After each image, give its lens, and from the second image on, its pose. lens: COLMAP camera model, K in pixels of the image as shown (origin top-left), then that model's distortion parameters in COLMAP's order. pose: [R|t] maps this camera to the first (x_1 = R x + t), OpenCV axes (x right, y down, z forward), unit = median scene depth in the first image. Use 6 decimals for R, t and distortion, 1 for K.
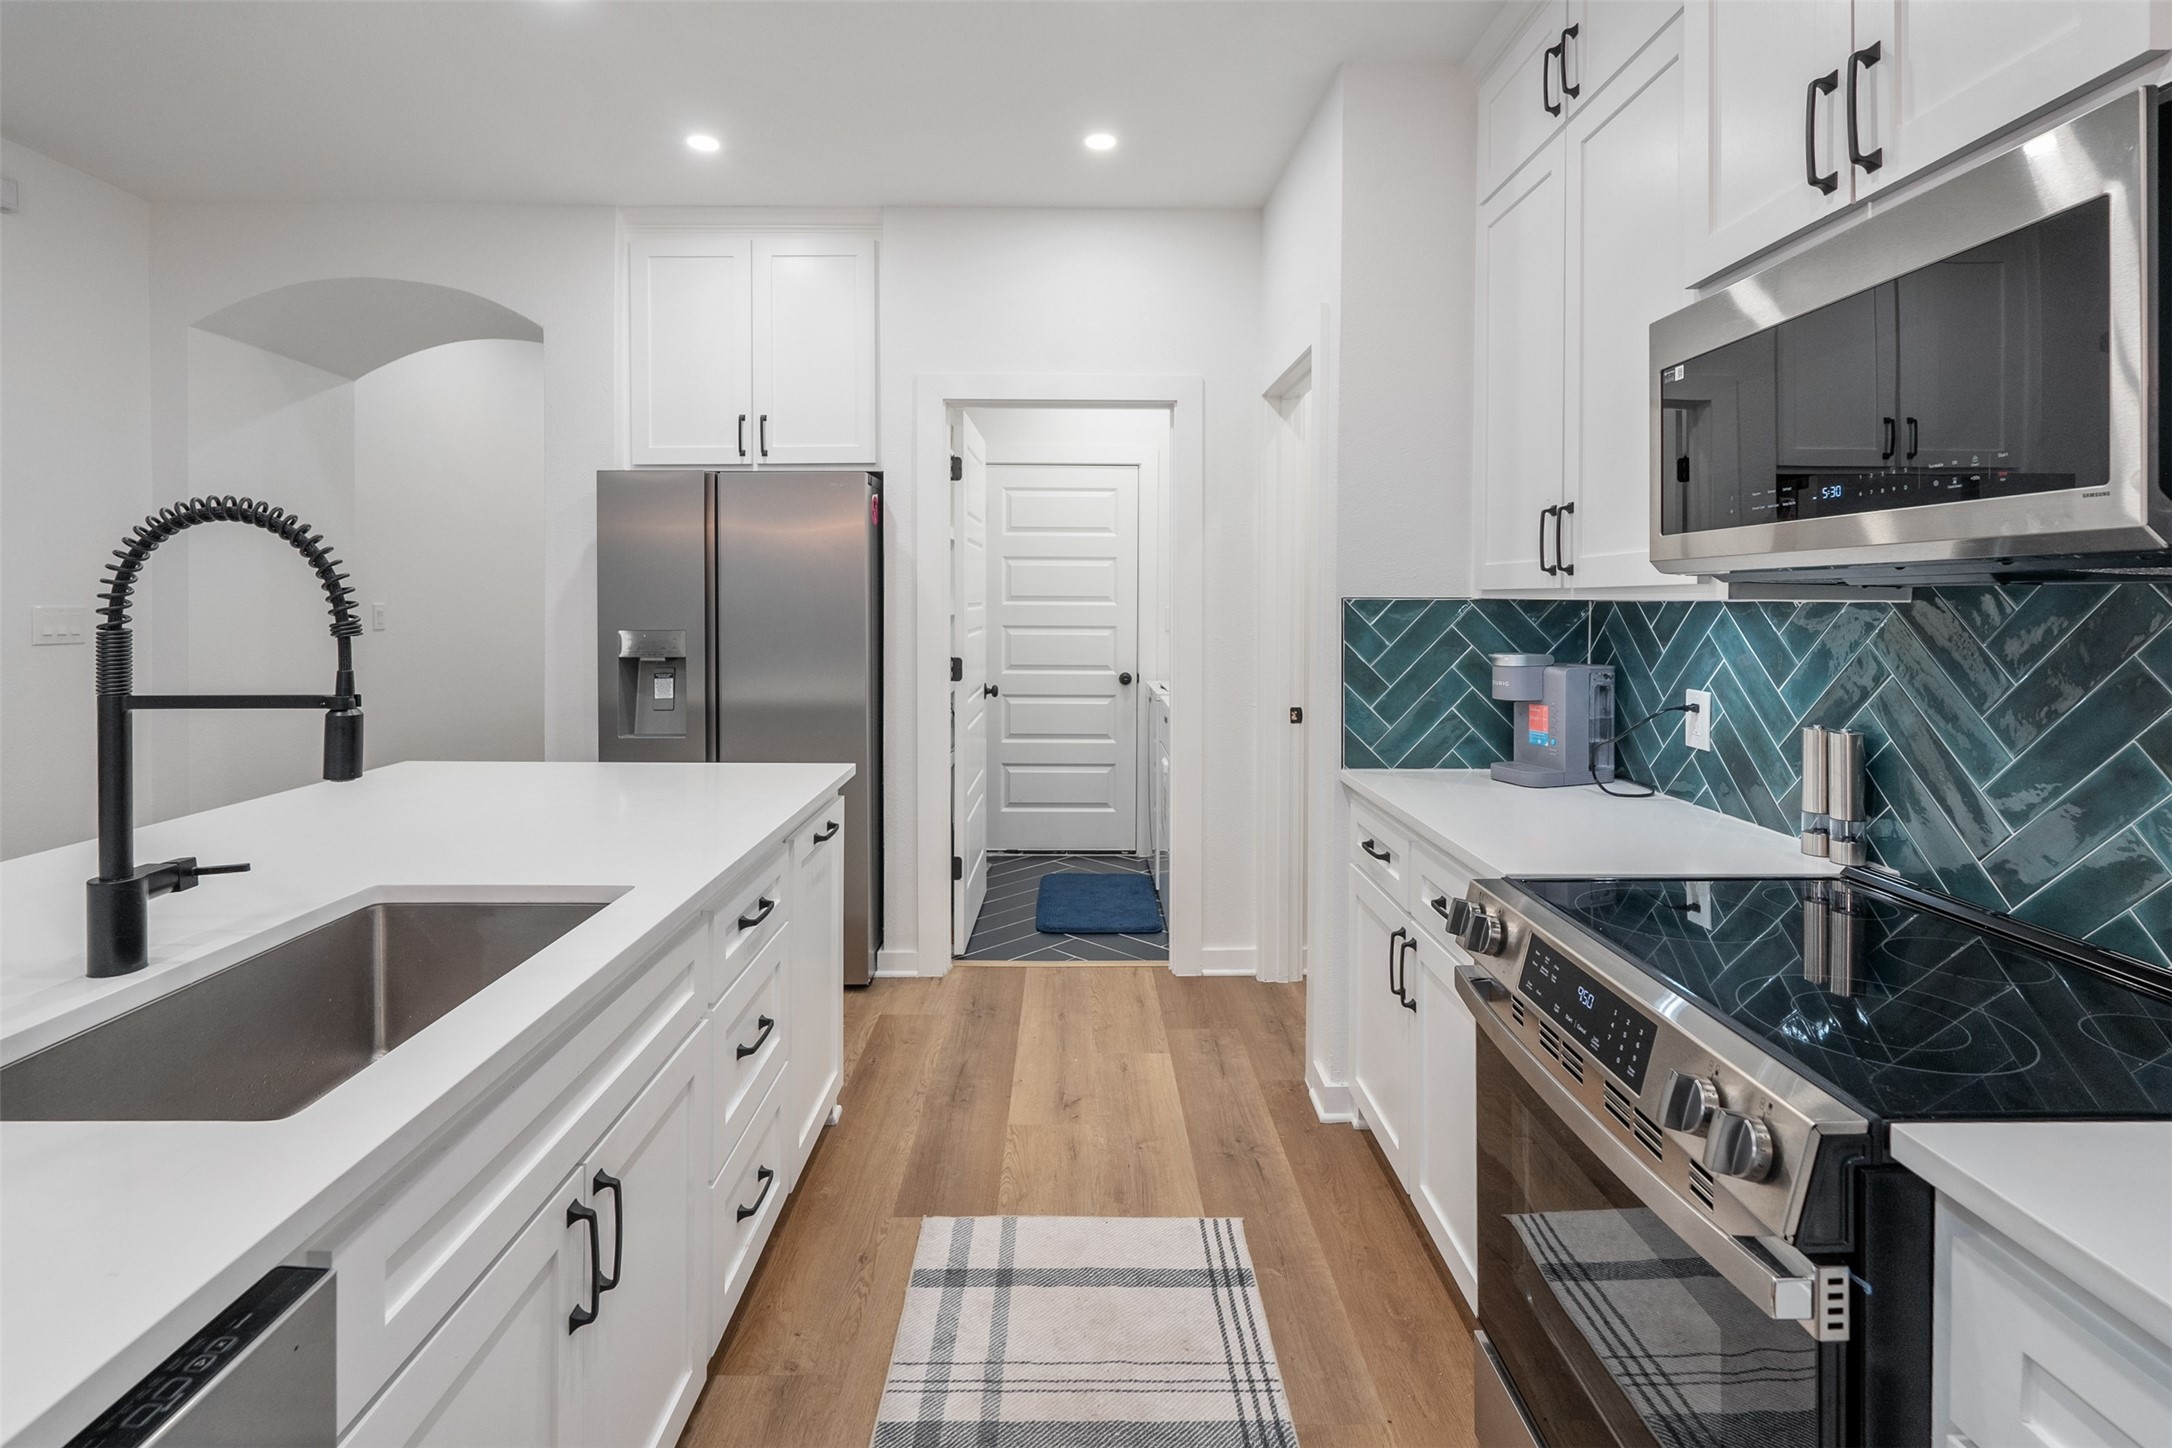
lens RADIAL K [[974.6, 0, 1106.2], [0, 974.6, 591.8], [0, 0, 1]] dist [-0.005157, -0.000073]
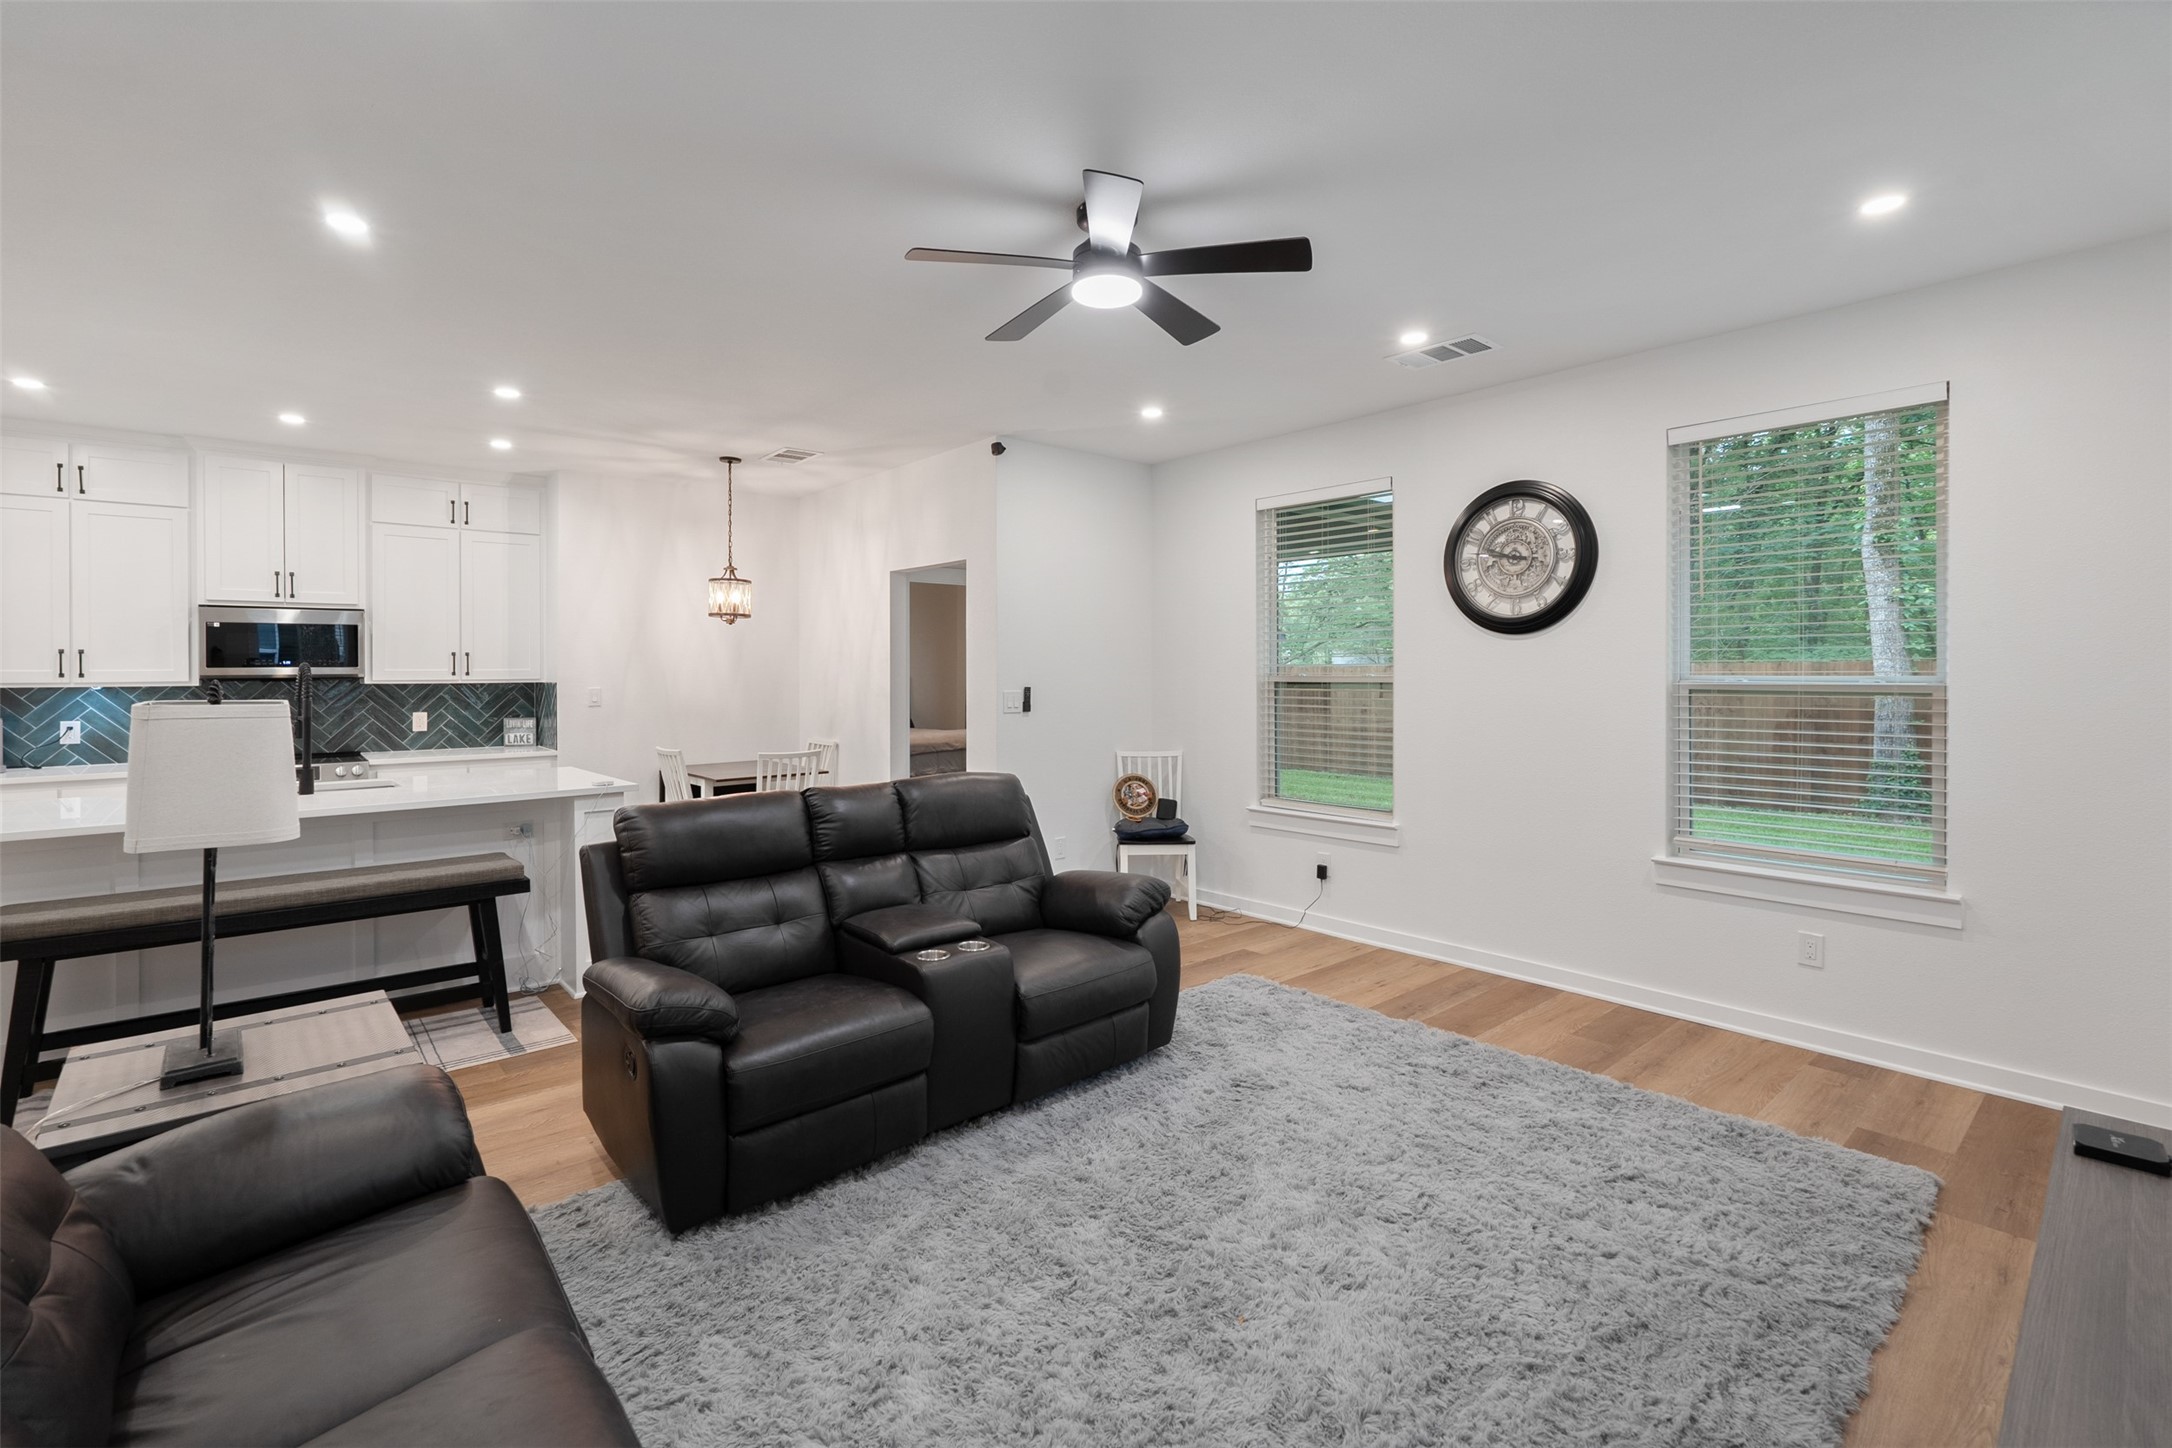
lens RADIAL K [[974.6, 0, 1107.9], [0, 974.6, 670.2], [0, 0, 1]] dist [-0.005157, -0.000073]
pose [[-0.643585, -0.003294, 0.765368, -2.885892], [-0.006543, 0.999978, -0.001198, -0.044433], [-0.765347, -0.005779, -0.643592, 0.507978]]
